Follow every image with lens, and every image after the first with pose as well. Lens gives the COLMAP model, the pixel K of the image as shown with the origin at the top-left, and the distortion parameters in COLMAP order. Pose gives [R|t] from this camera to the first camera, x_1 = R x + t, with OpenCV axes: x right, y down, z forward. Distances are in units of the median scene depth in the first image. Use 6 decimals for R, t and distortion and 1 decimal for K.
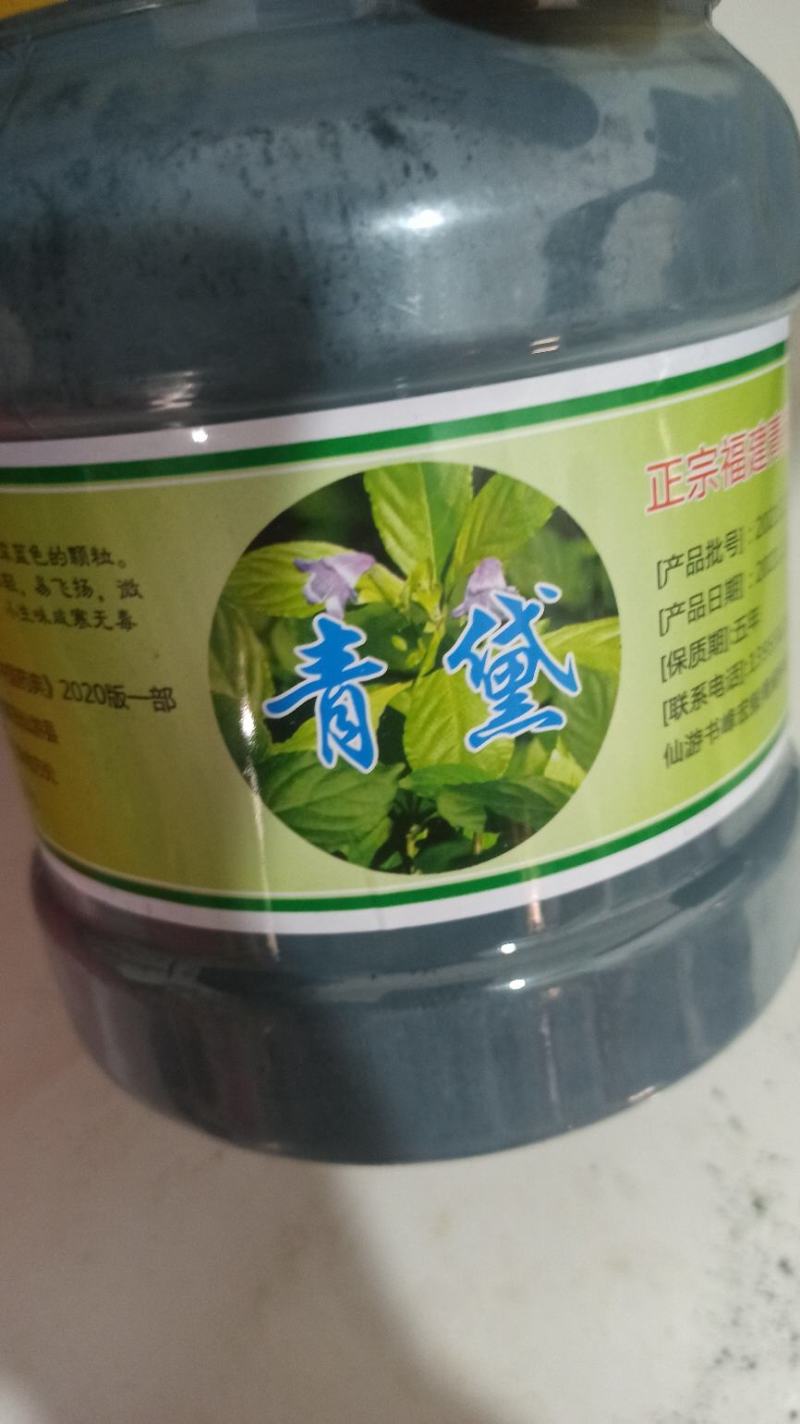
lens RADIAL K [[1057.4, 0, 400.0], [0, 1057.4, 712.0], [0, 0, 1]] dist [-0.003926, -0.000894]
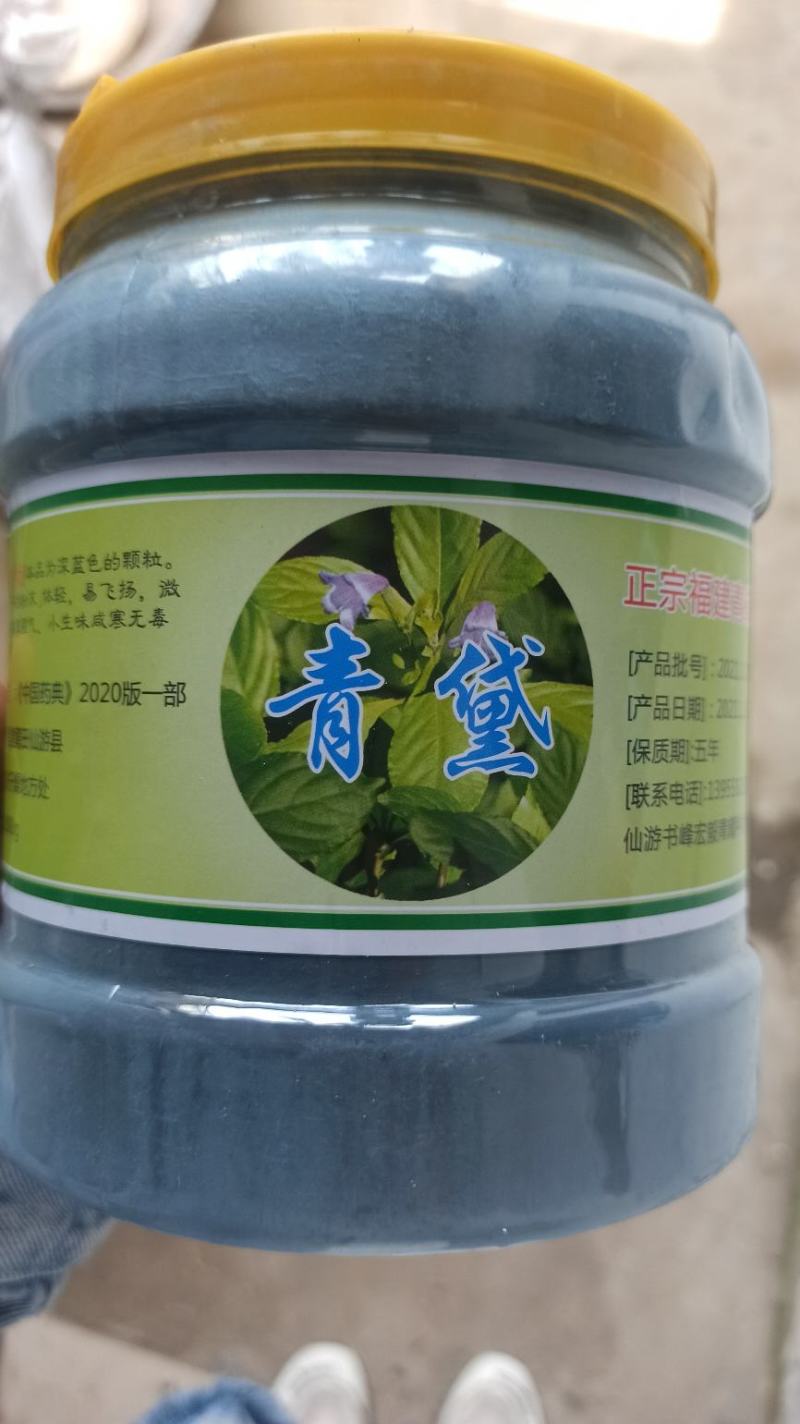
lens RADIAL K [[1057.4, 0, 400.0], [0, 1057.4, 712.0], [0, 0, 1]] dist [-0.003926, -0.000894]
pose [[0.988496, 0.151241, -0.000933, 0.009856], [-0.141360, 0.921685, -0.361267, 0.376133], [-0.053778, 0.357243, 0.932462, -0.026206]]
